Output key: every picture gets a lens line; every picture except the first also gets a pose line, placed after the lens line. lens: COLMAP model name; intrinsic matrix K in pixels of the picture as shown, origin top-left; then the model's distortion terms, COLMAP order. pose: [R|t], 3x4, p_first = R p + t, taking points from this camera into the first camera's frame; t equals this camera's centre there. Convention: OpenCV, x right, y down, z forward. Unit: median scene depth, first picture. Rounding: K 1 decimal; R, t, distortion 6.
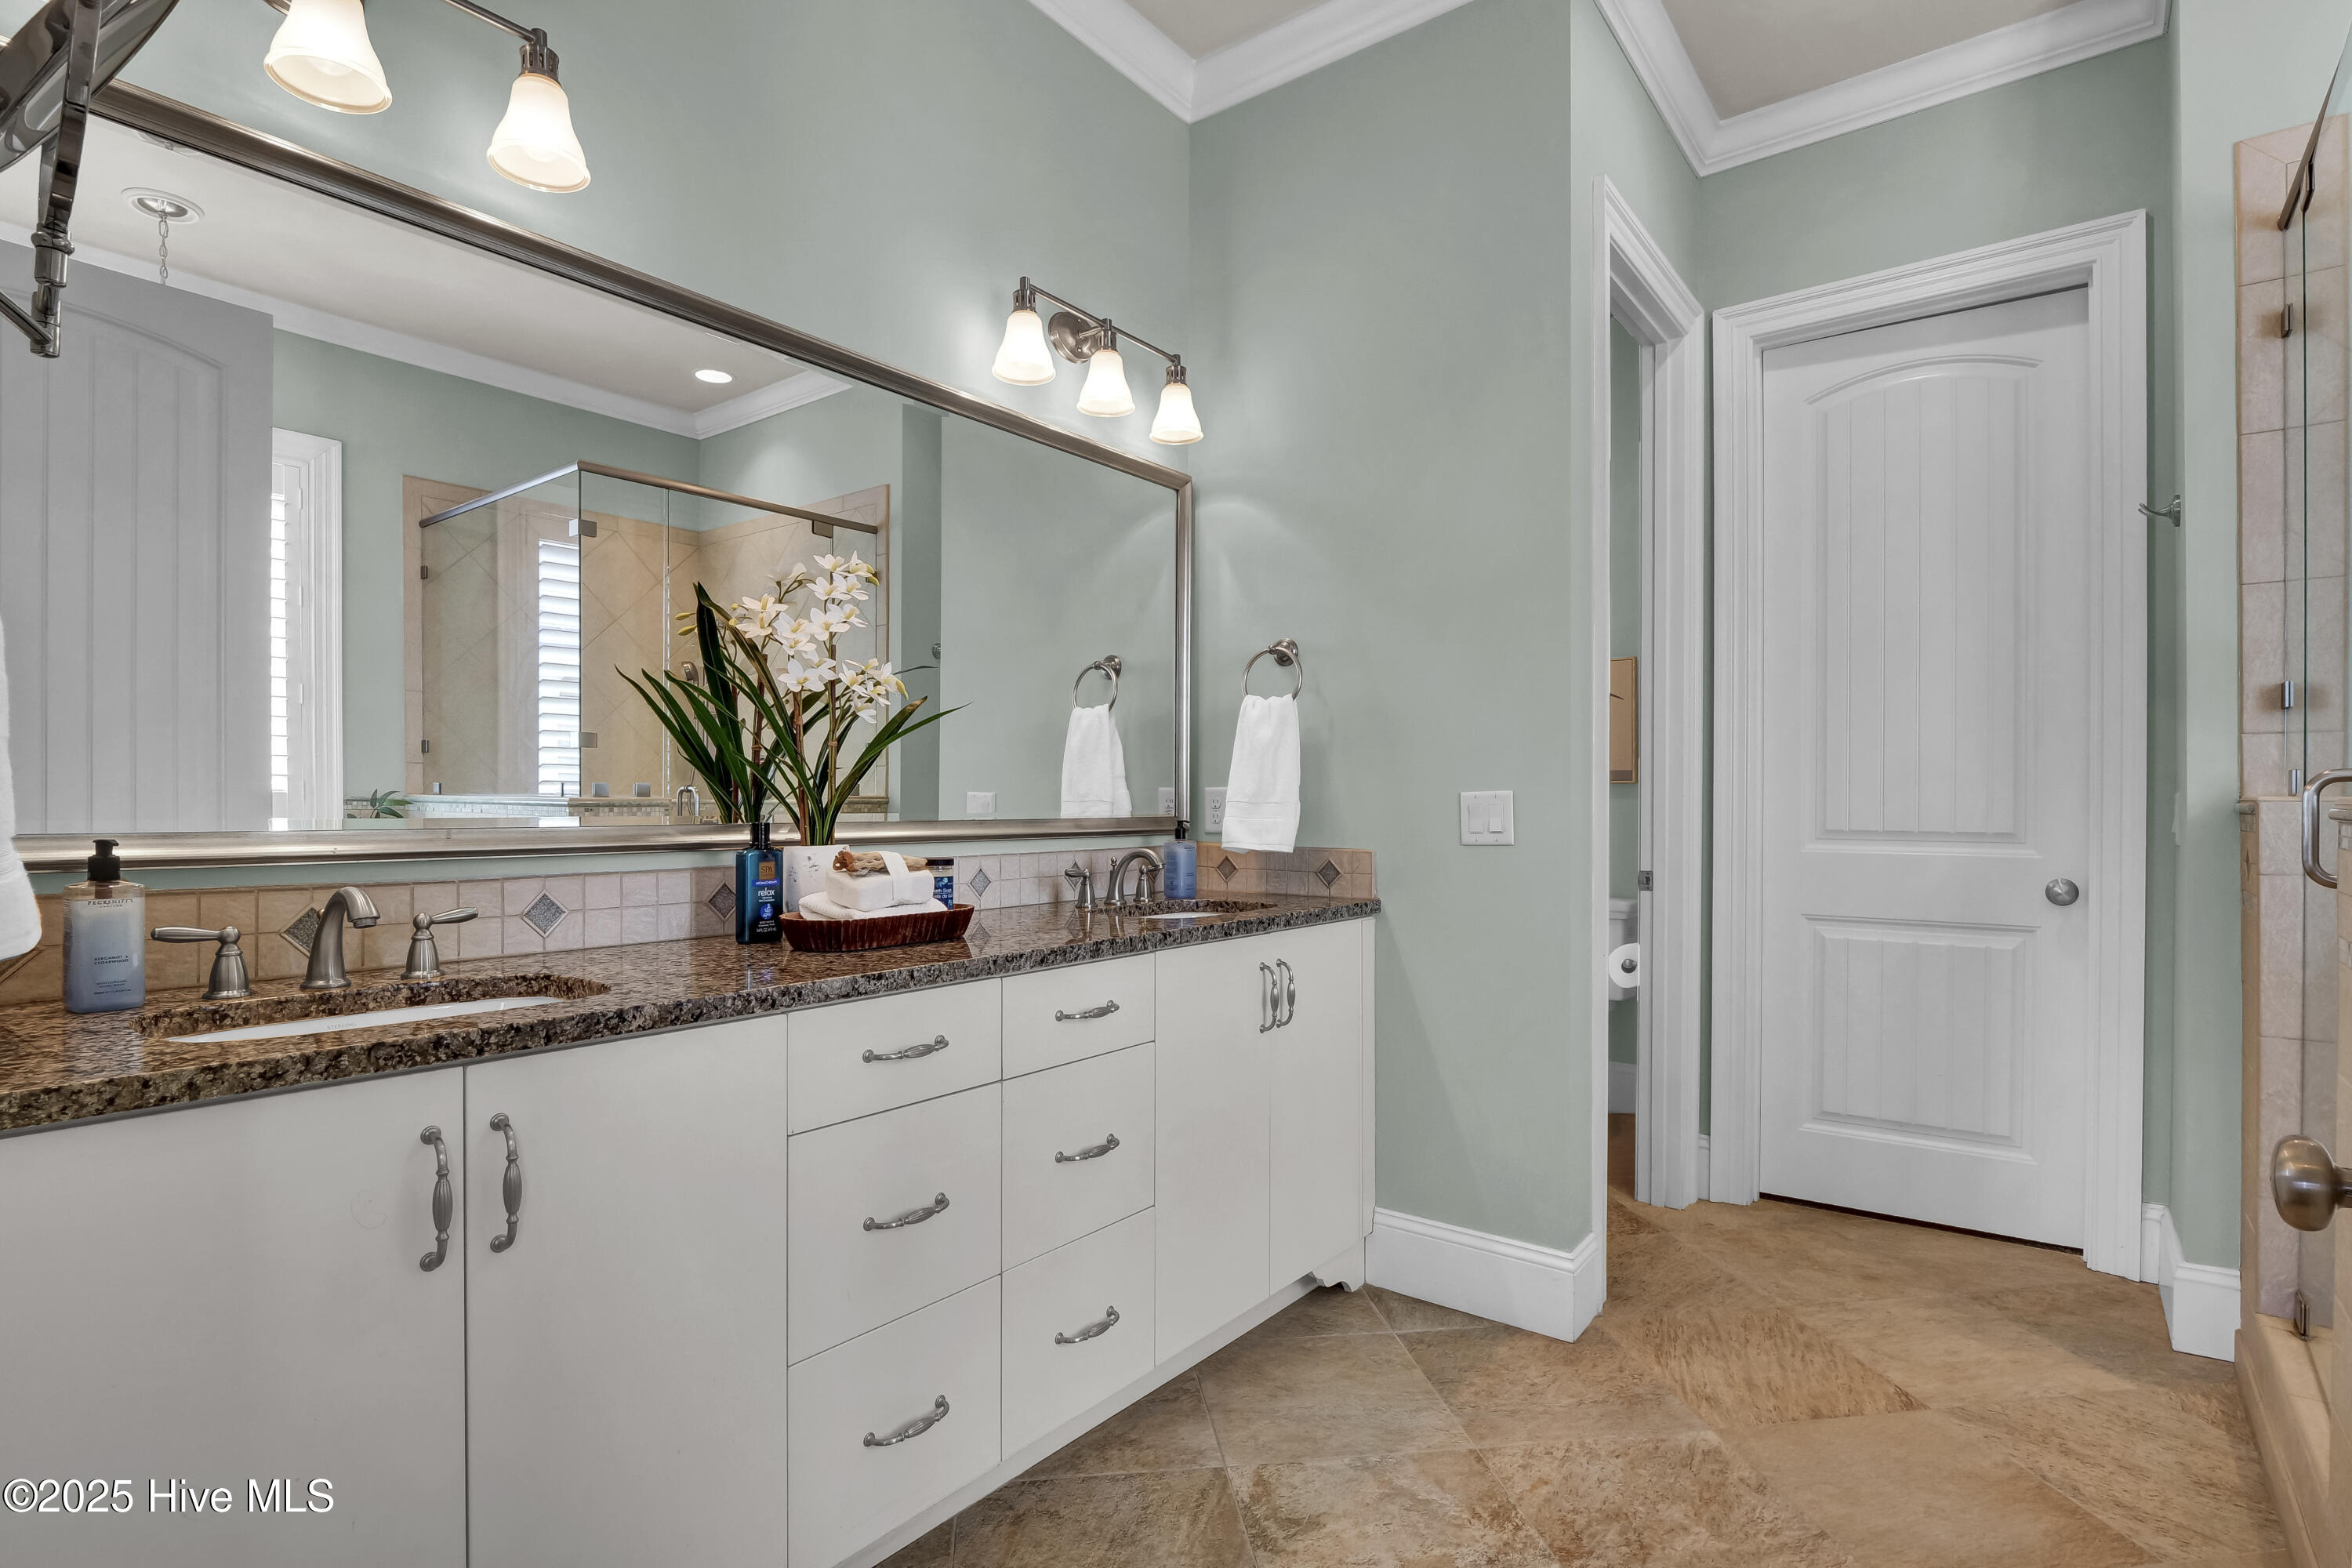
lens RADIAL K [[1174.3, 0, 1168.0], [0, 1174.3, 802.3], [0, 0, 1]] dist [0.003648, 0.000601]
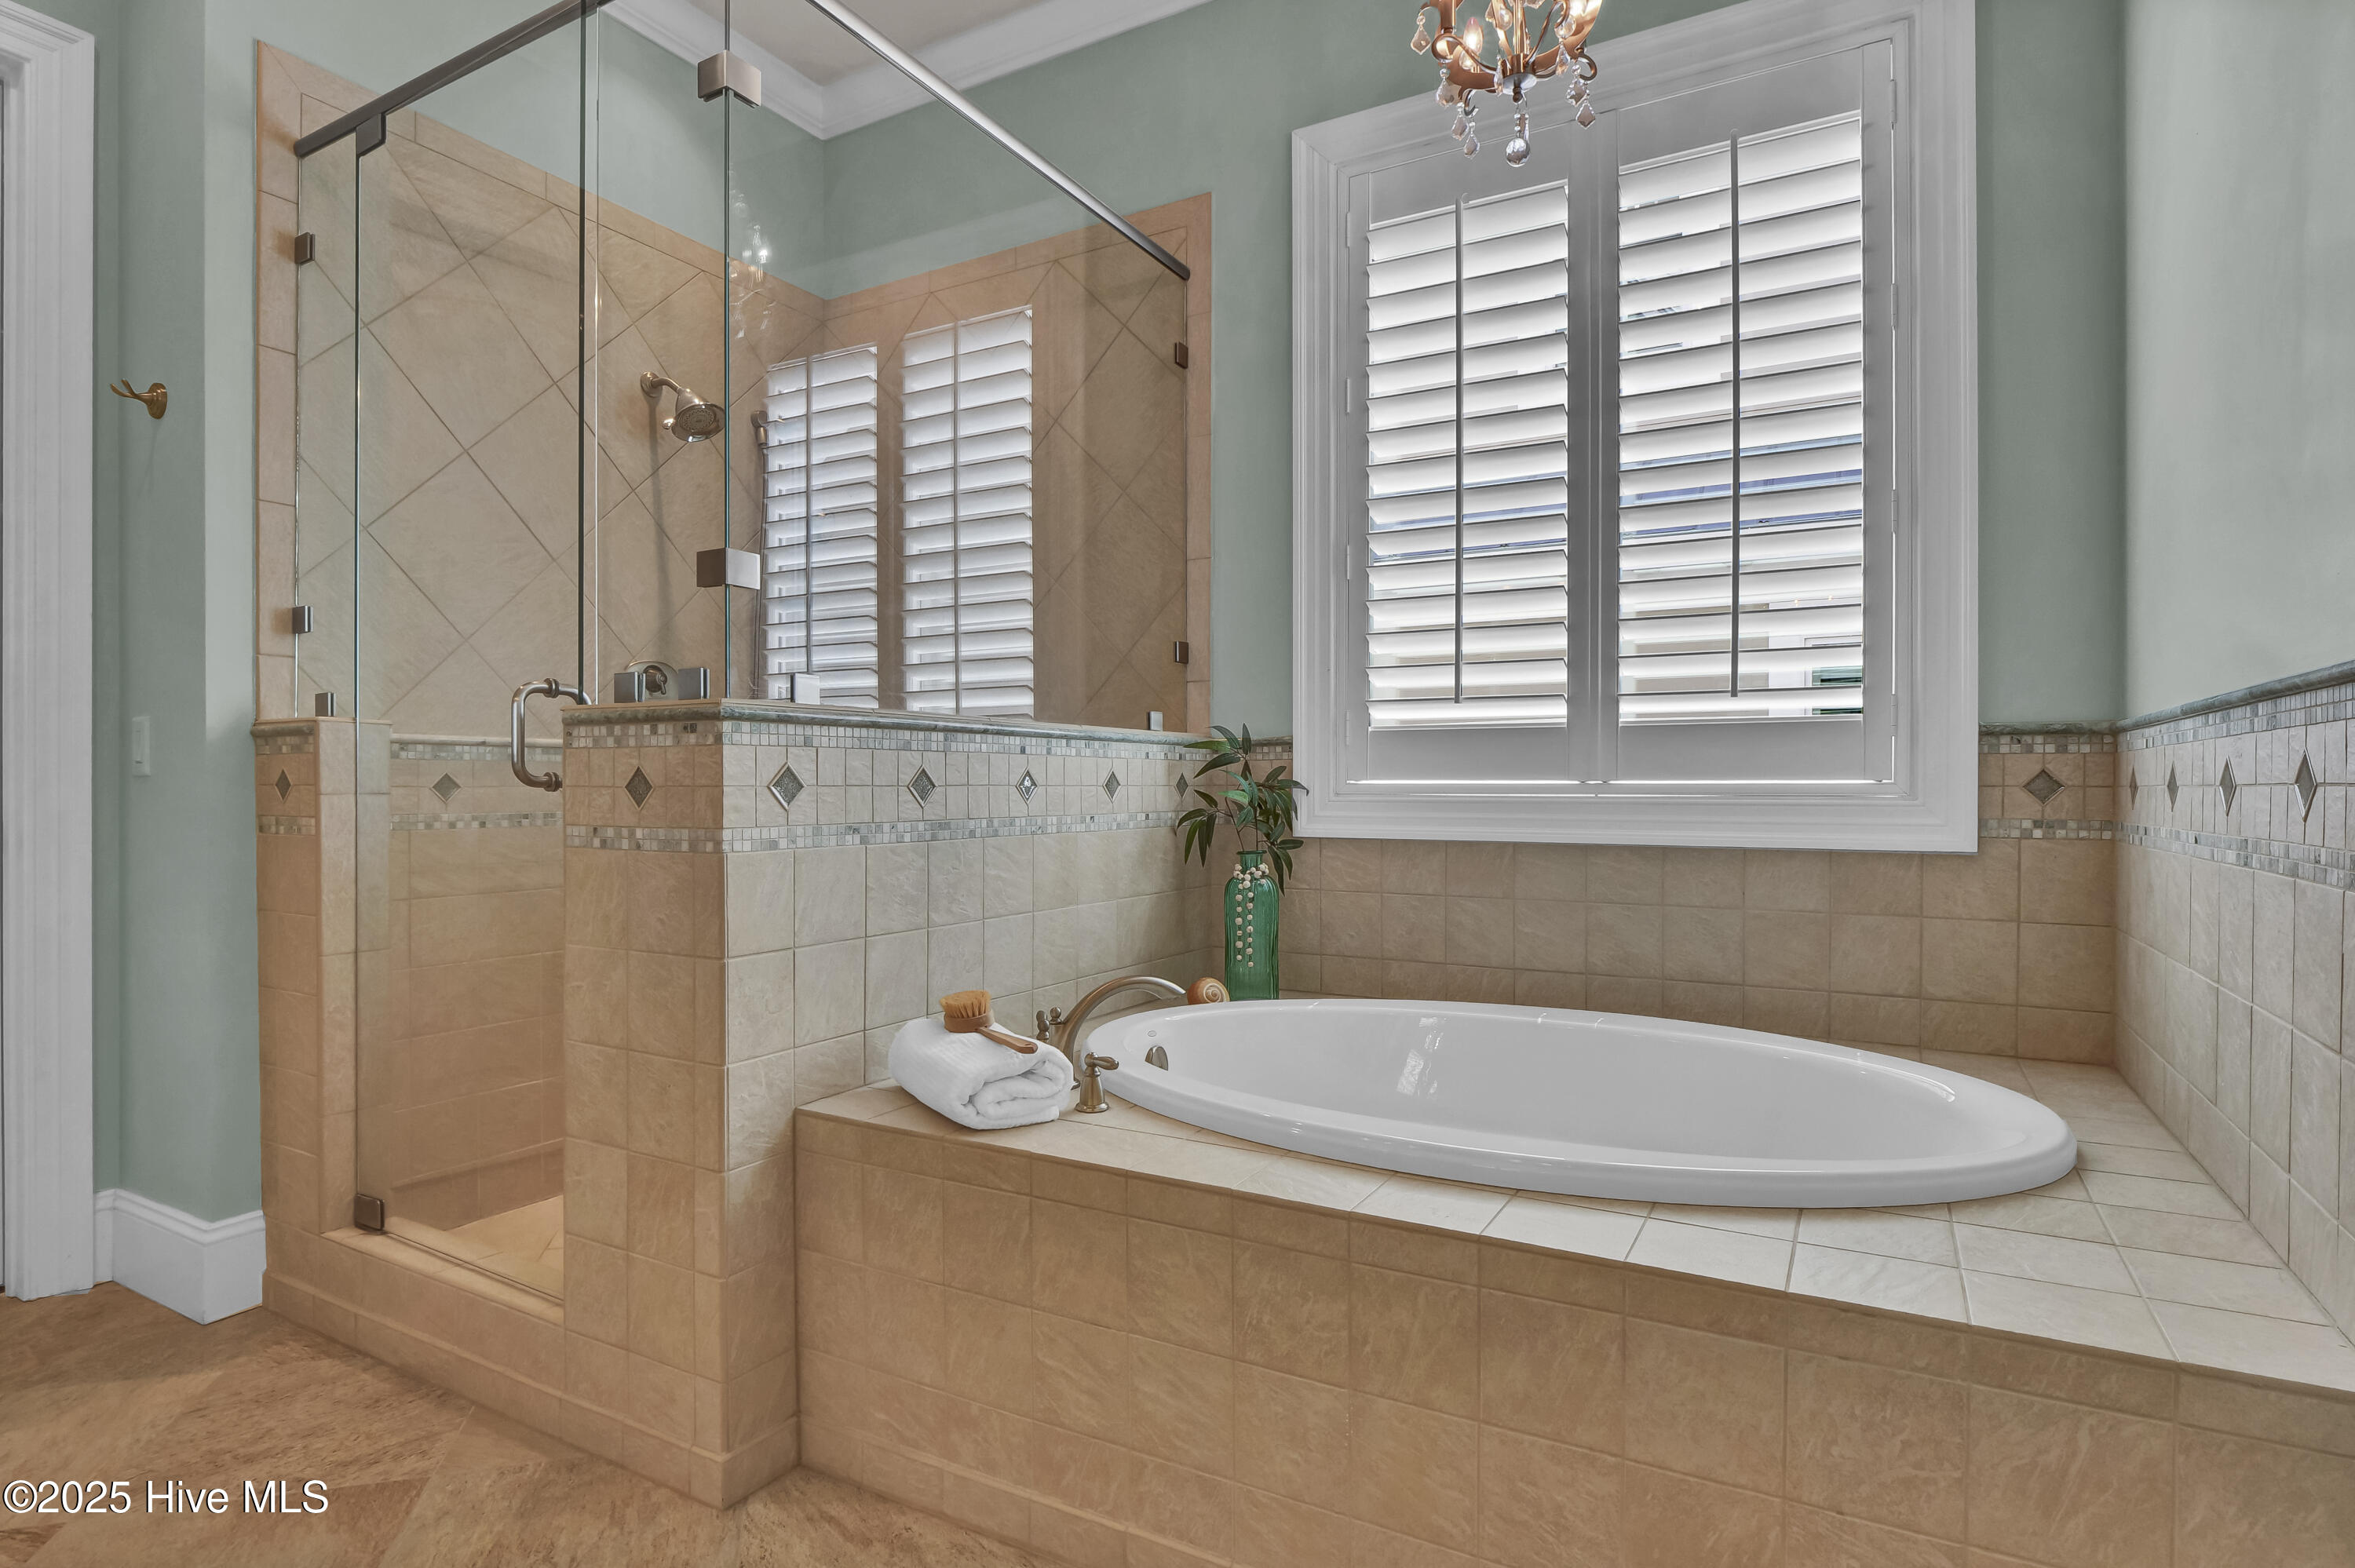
lens RADIAL K [[1251.8, 0, 1185.8], [0, 1251.8, 784.7], [0, 0, 1]] dist [0.004347, -0.001709]
pose [[-0.139595, 0.001670, 0.990207, -0.228957], [-0.002893, 0.999994, -0.002094, 0.052377], [-0.990204, -0.003158, -0.139589, 0.419138]]
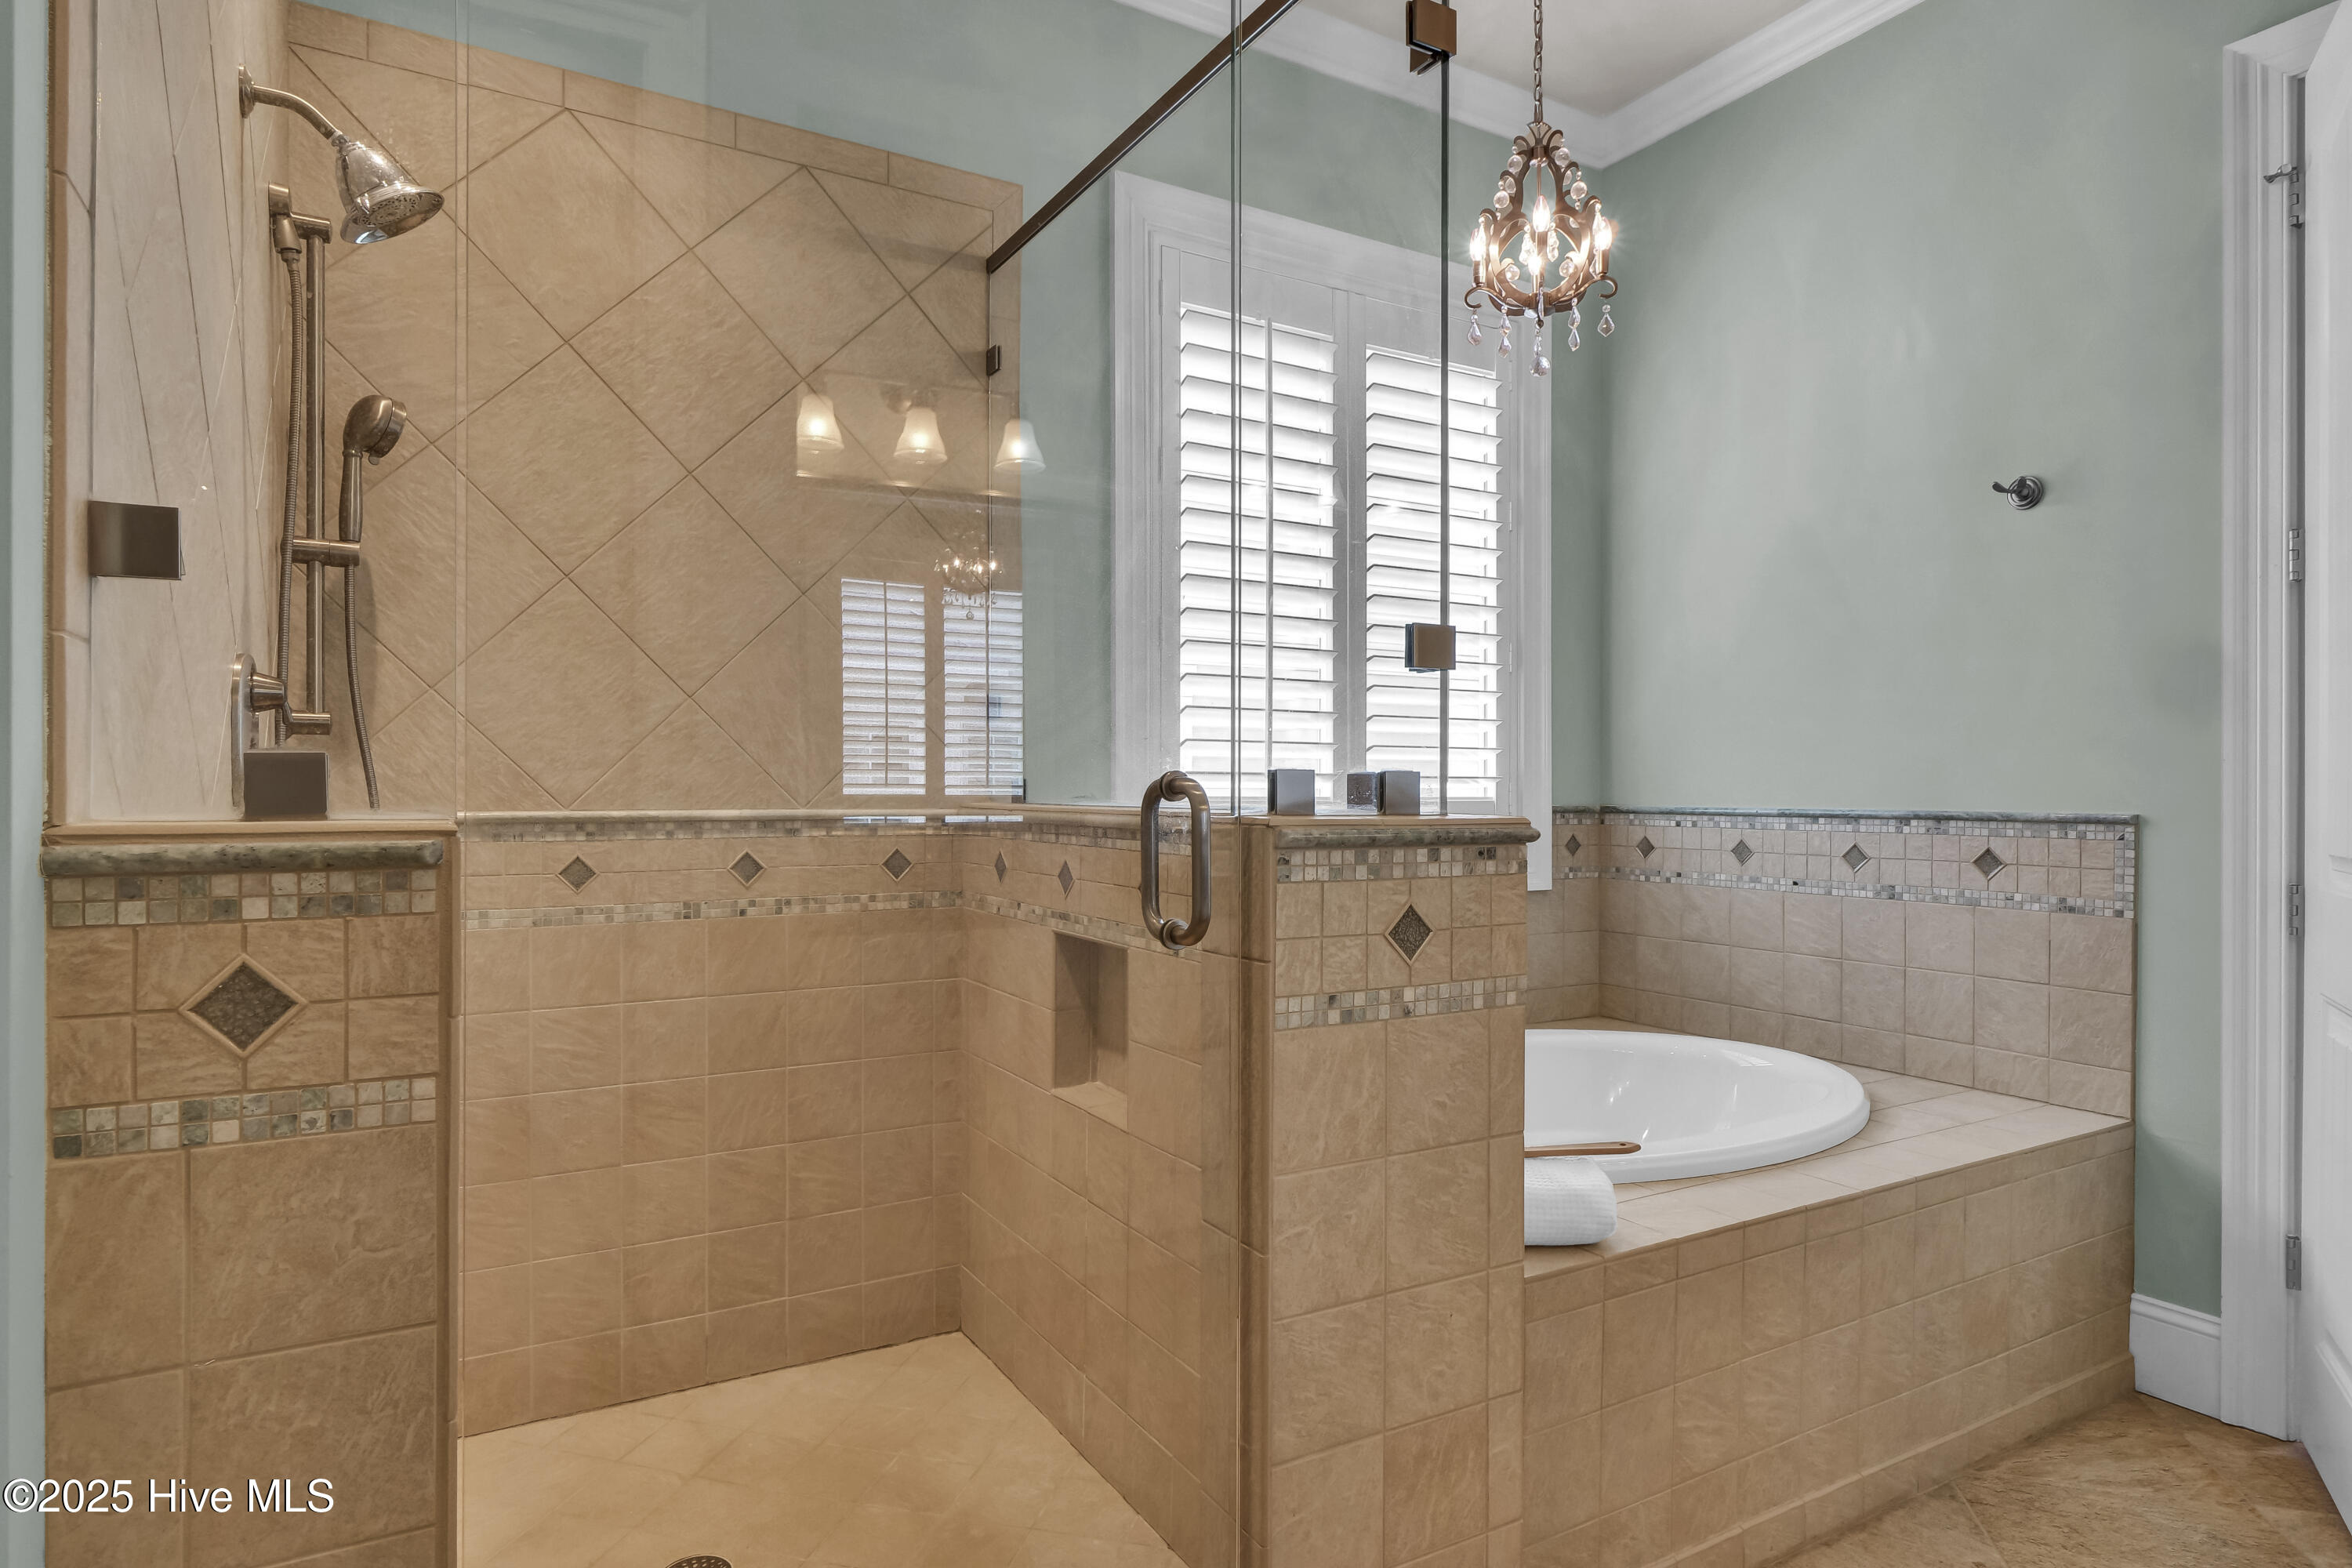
lens RADIAL K [[1250.4, 0, 1189.7], [0, 1250.4, 783.2], [0, 0, 1]] dist [0.004347, -0.001709]
pose [[-0.923774, -0.001383, 0.382936, 0.548858], [-0.004698, 0.999959, -0.007724, -0.018985], [-0.382910, -0.008934, -0.923742, 1.323100]]
